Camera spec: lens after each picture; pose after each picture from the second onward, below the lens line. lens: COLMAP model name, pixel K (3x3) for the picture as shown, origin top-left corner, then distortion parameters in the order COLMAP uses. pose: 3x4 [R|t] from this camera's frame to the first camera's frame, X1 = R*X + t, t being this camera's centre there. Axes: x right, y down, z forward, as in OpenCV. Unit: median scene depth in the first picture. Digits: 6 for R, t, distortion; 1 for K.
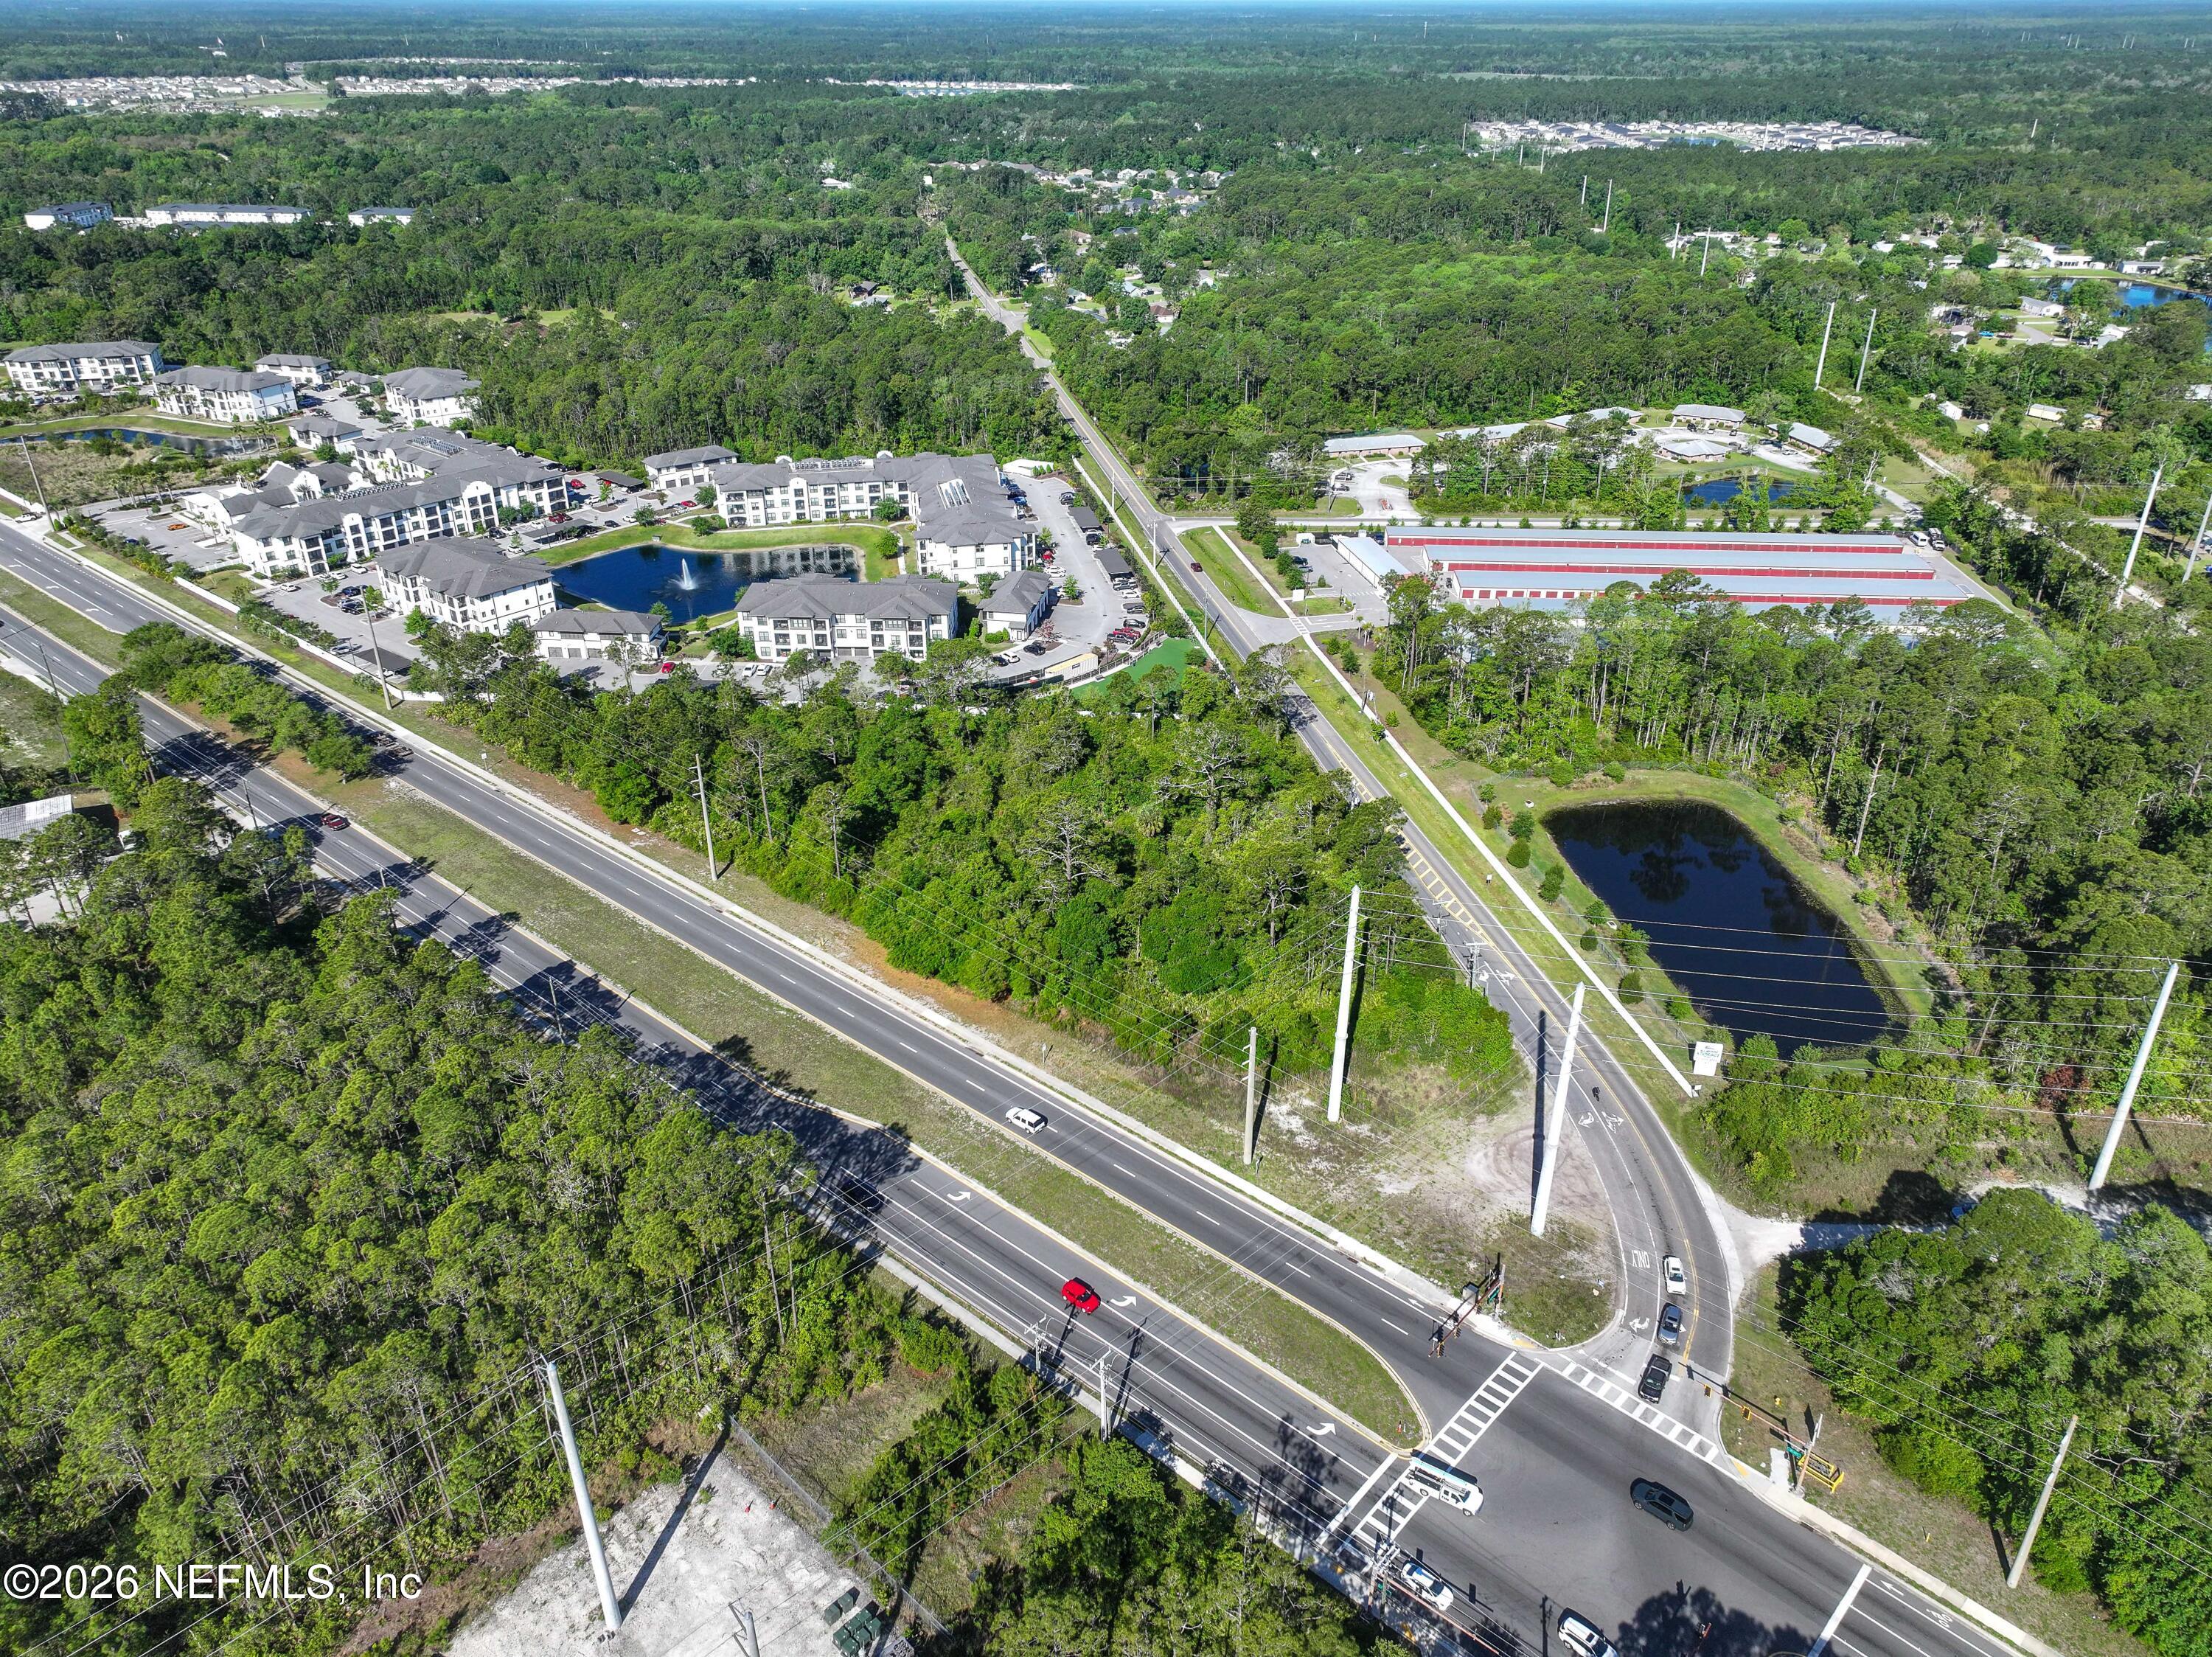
lens RADIAL K [[1539.6, 0, 1106.0], [0, 1539.6, 828.5], [0, 0, 1]] dist [-0.001410, 0.020941]
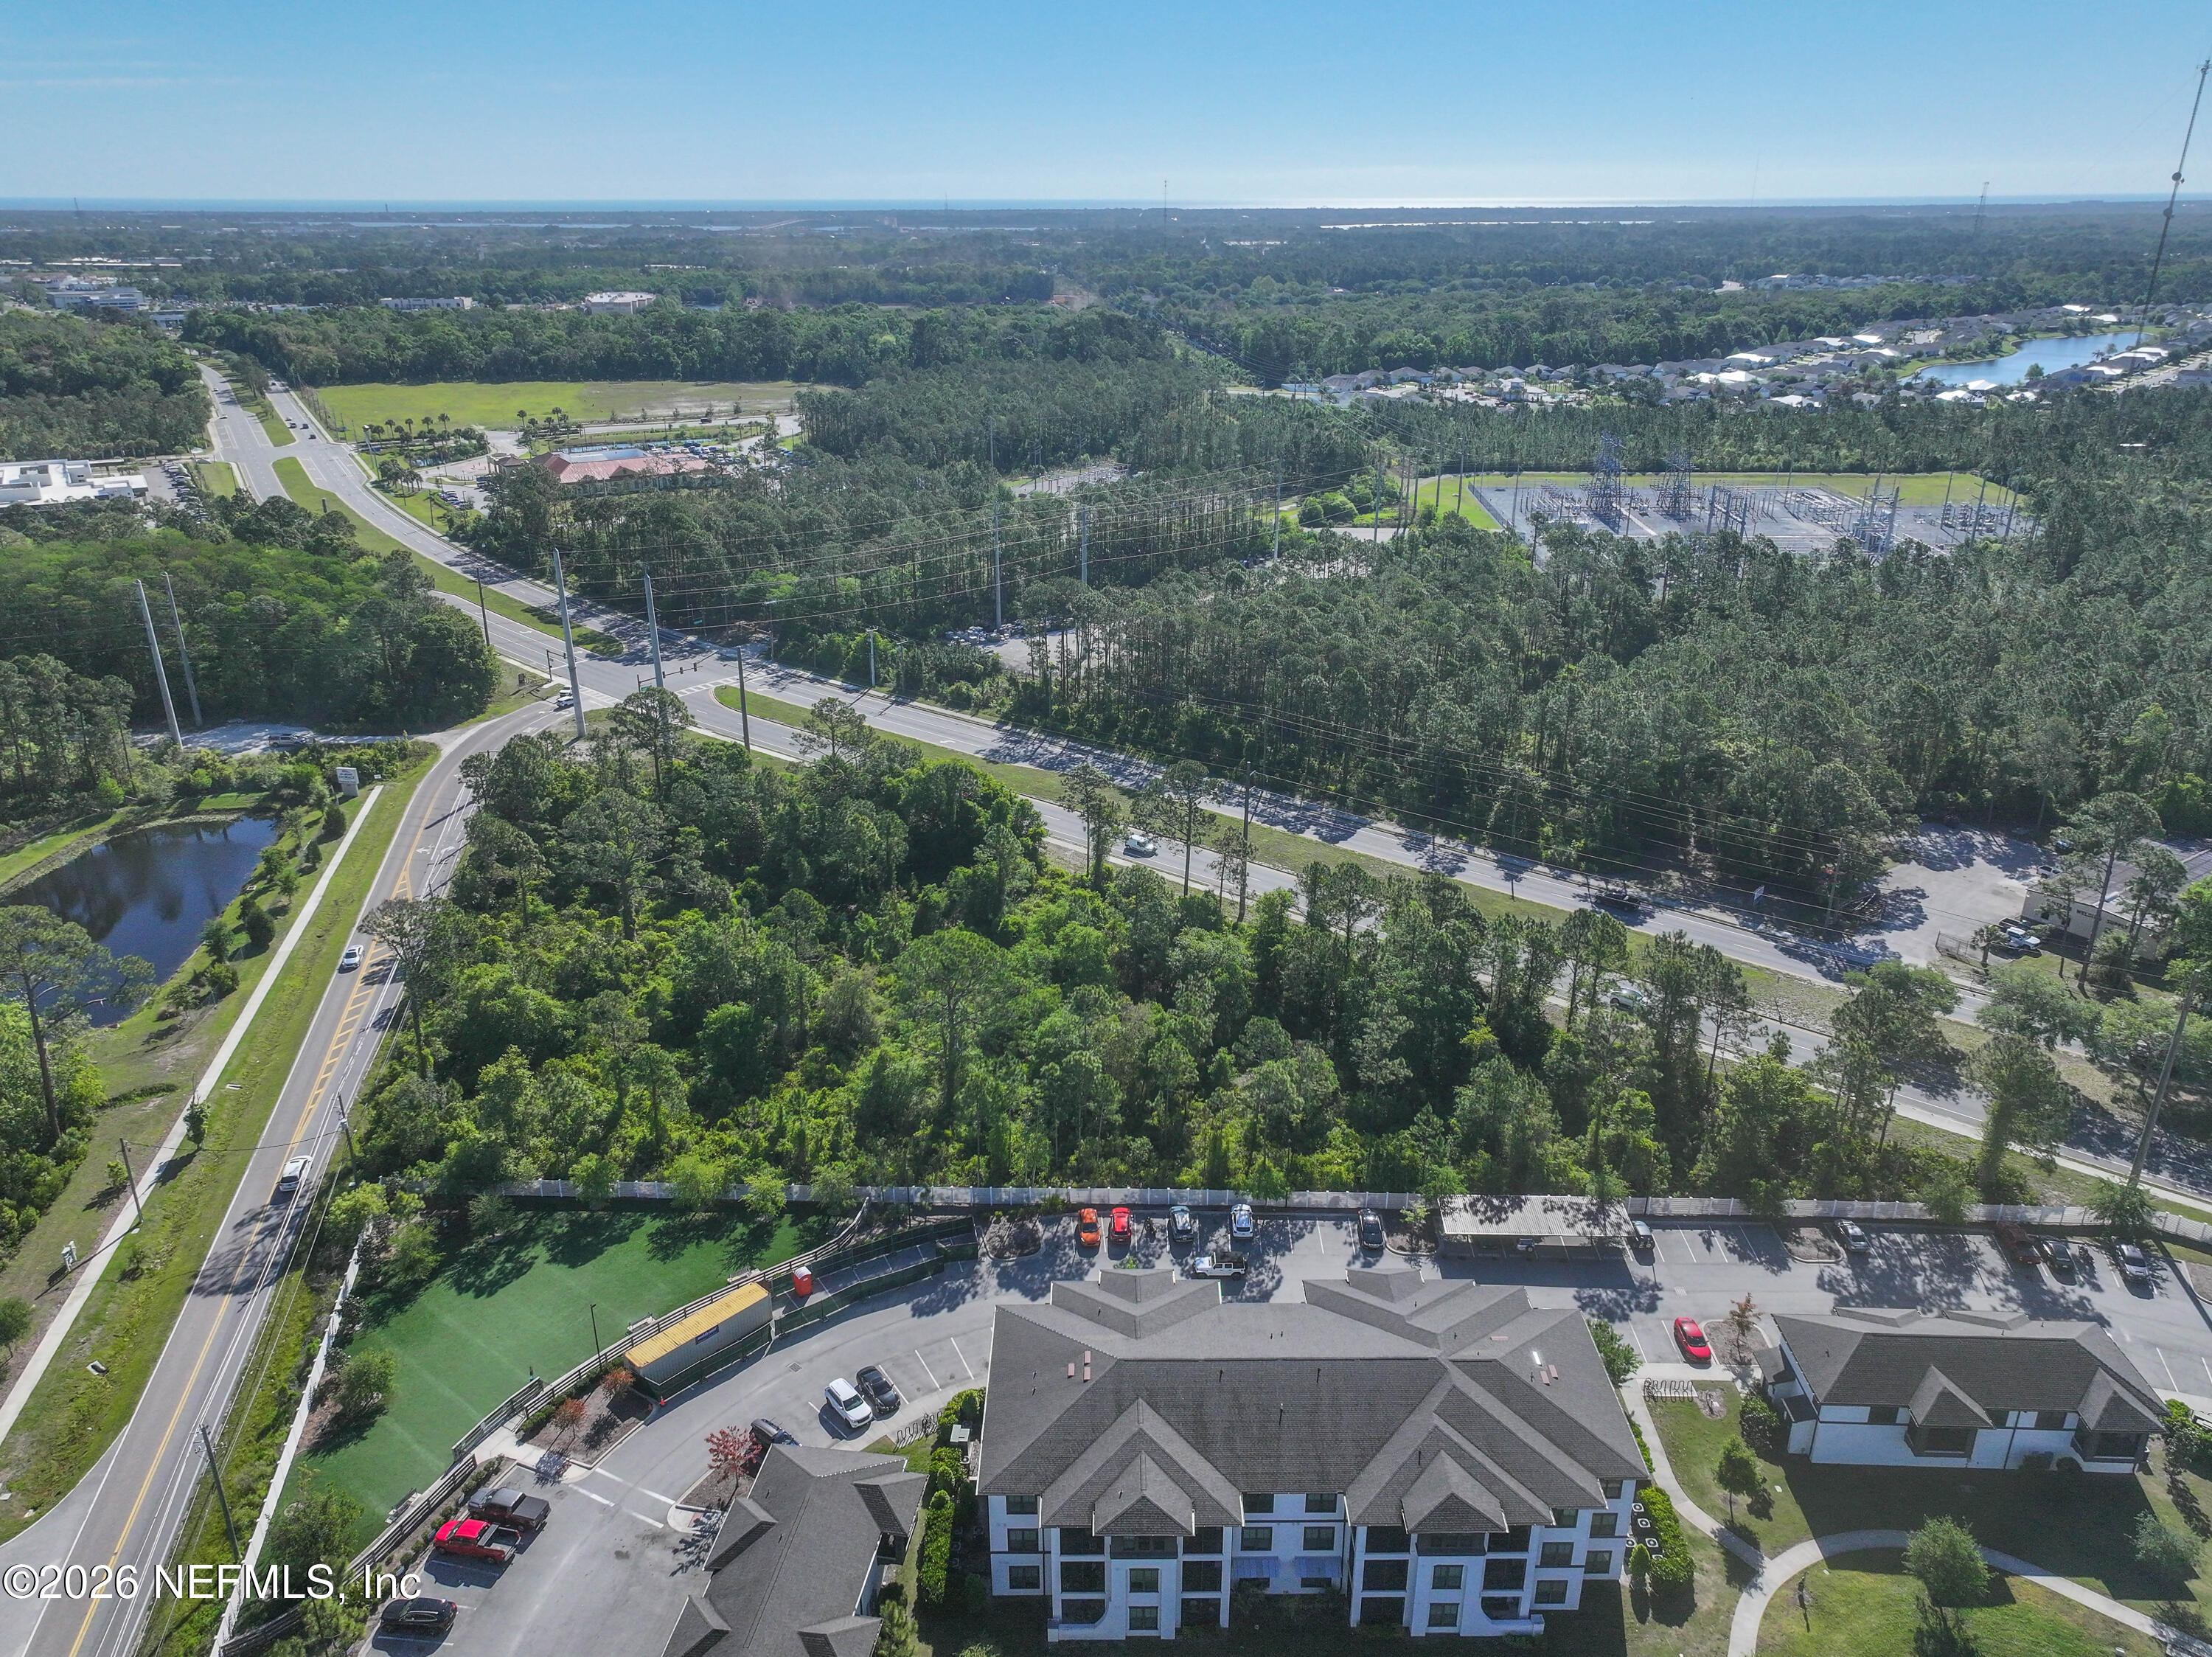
lens RADIAL K [[1539.6, 0, 1106.0], [0, 1539.6, 828.5], [0, 0, 1]] dist [-0.001410, 0.020941]
pose [[-0.999930, 0.002719, -0.011558, -0.103366], [-0.007248, 0.631261, 0.775537, -0.416262], [0.009405, 0.775566, -0.631197, 0.940554]]
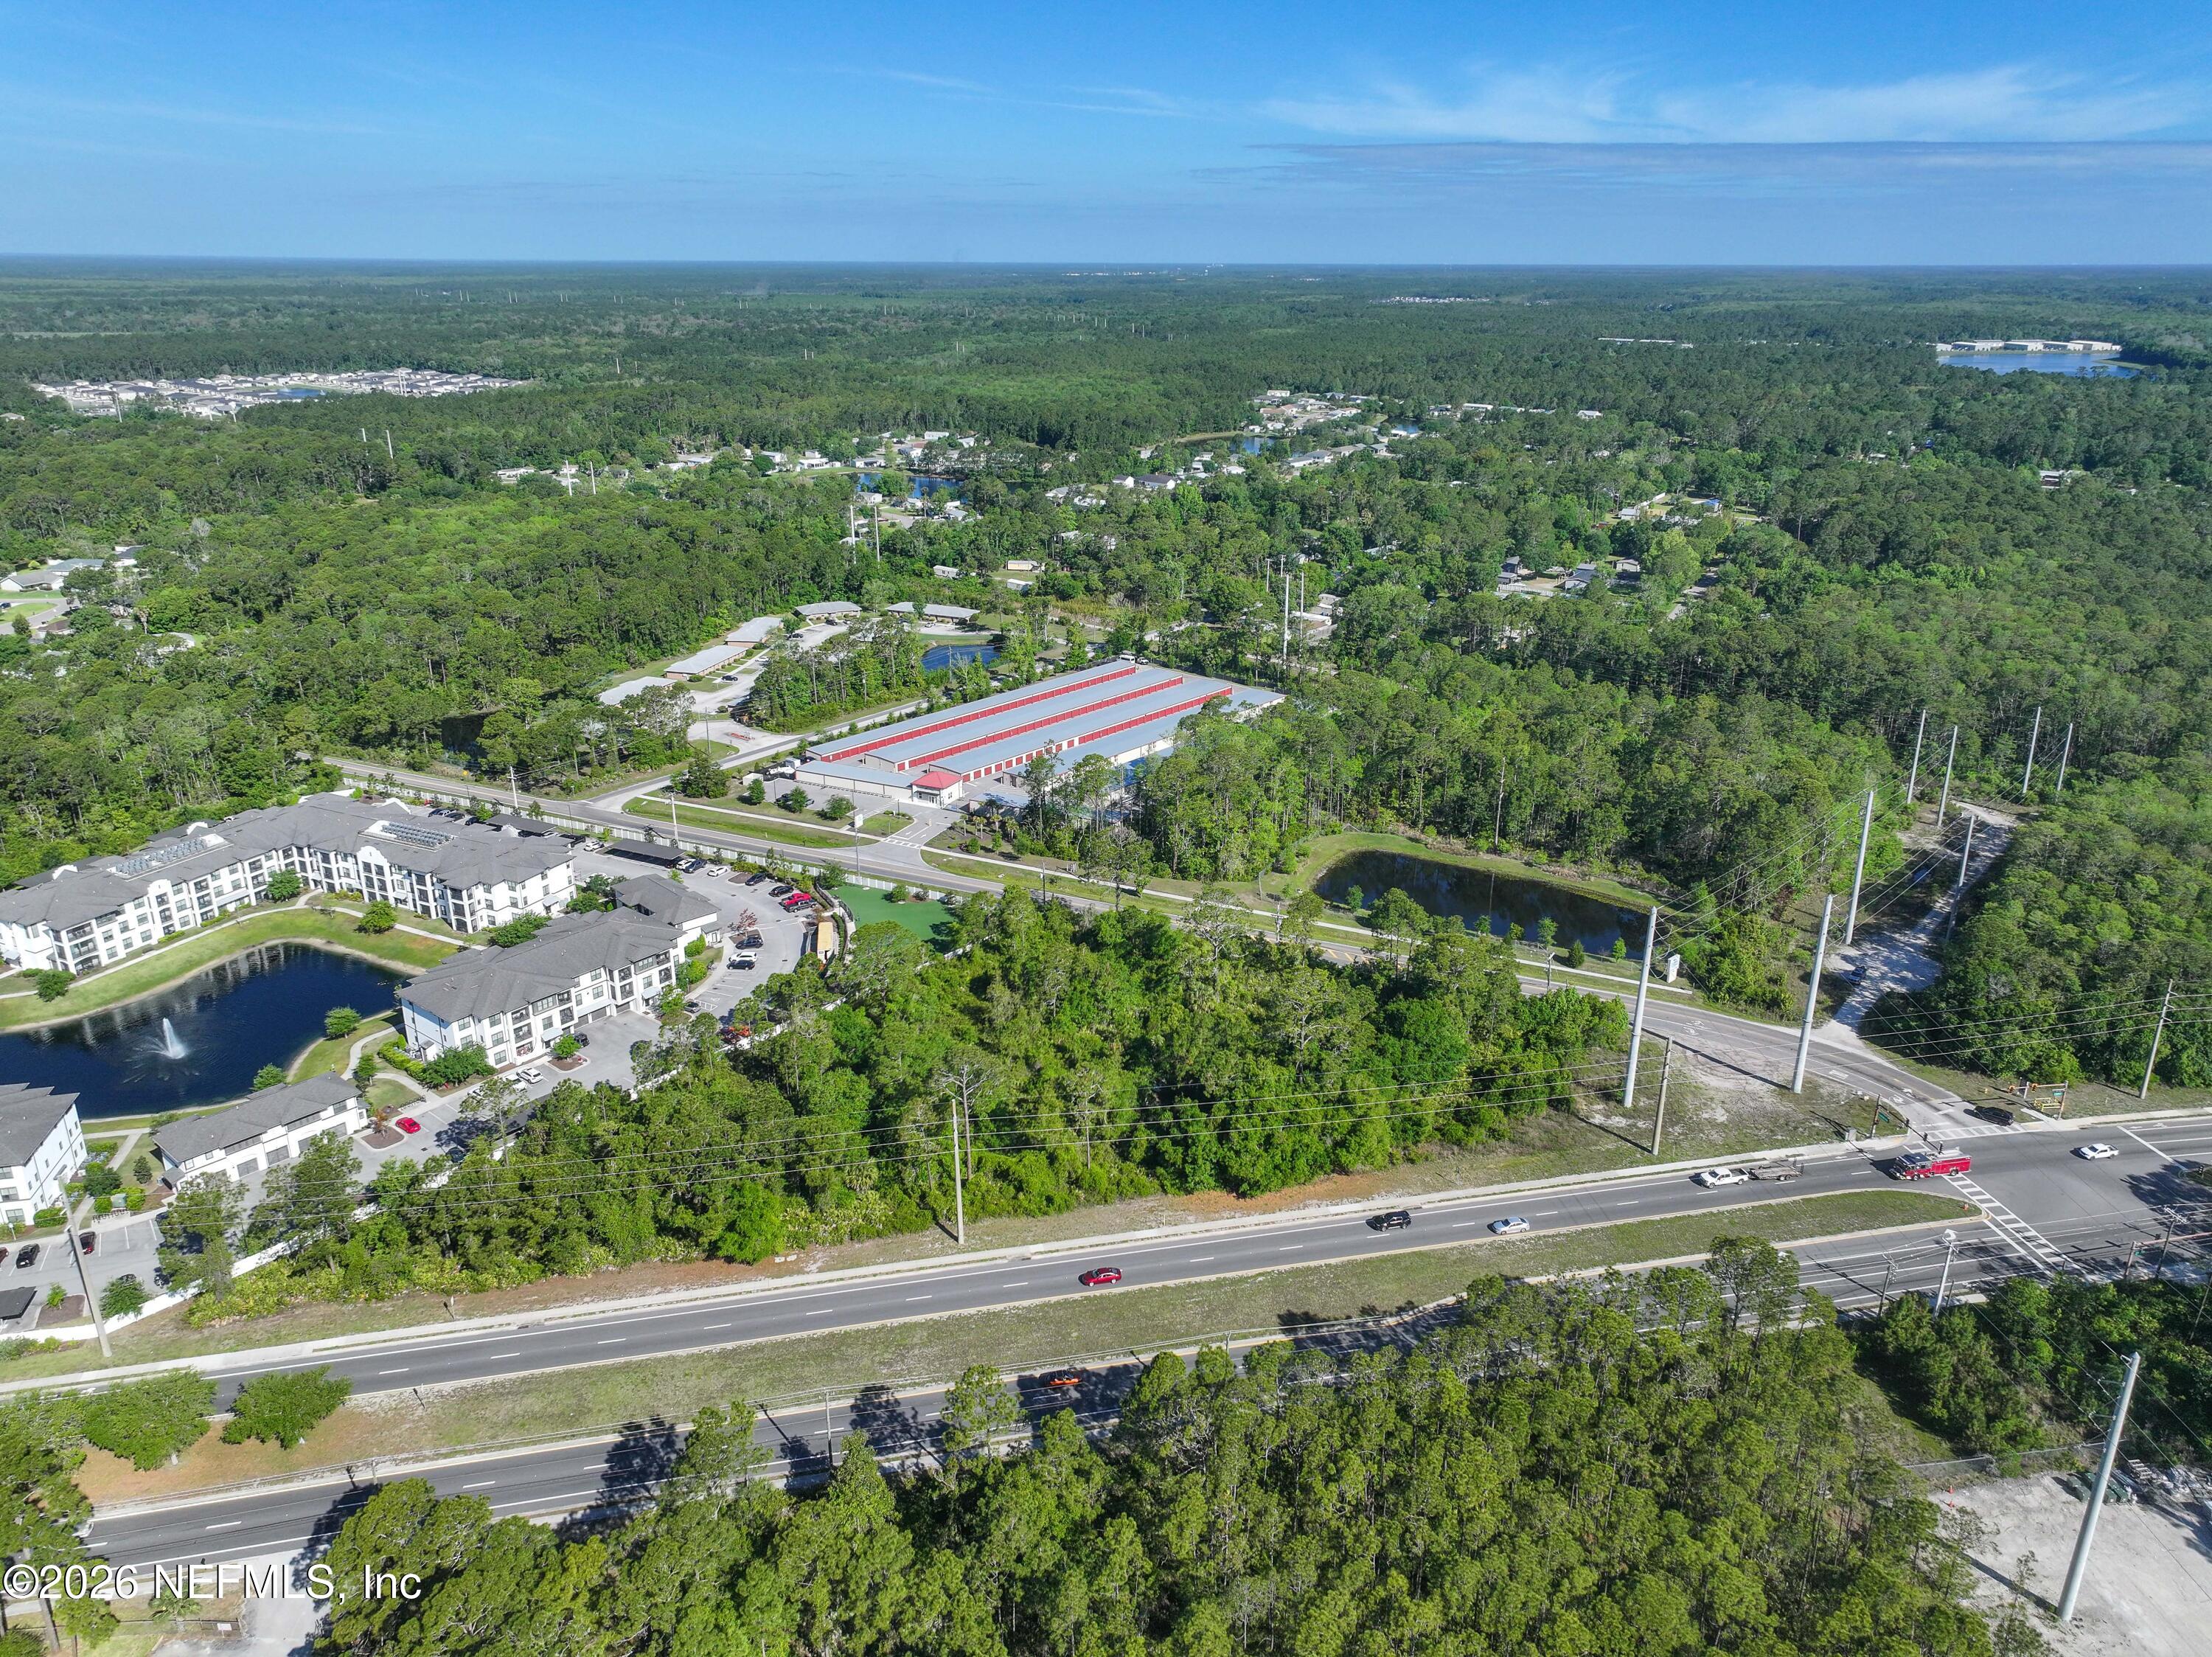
lens RADIAL K [[1552.6, 0, 1106.0], [0, 1552.6, 828.5], [0, 0, 1]] dist [-0.001638, 0.024989]
pose [[0.600073, -0.273405, 0.751772, -0.490671], [0.376062, 0.925874, 0.036546, -0.111824], [-0.706038, 0.260782, 0.658409, 0.198536]]
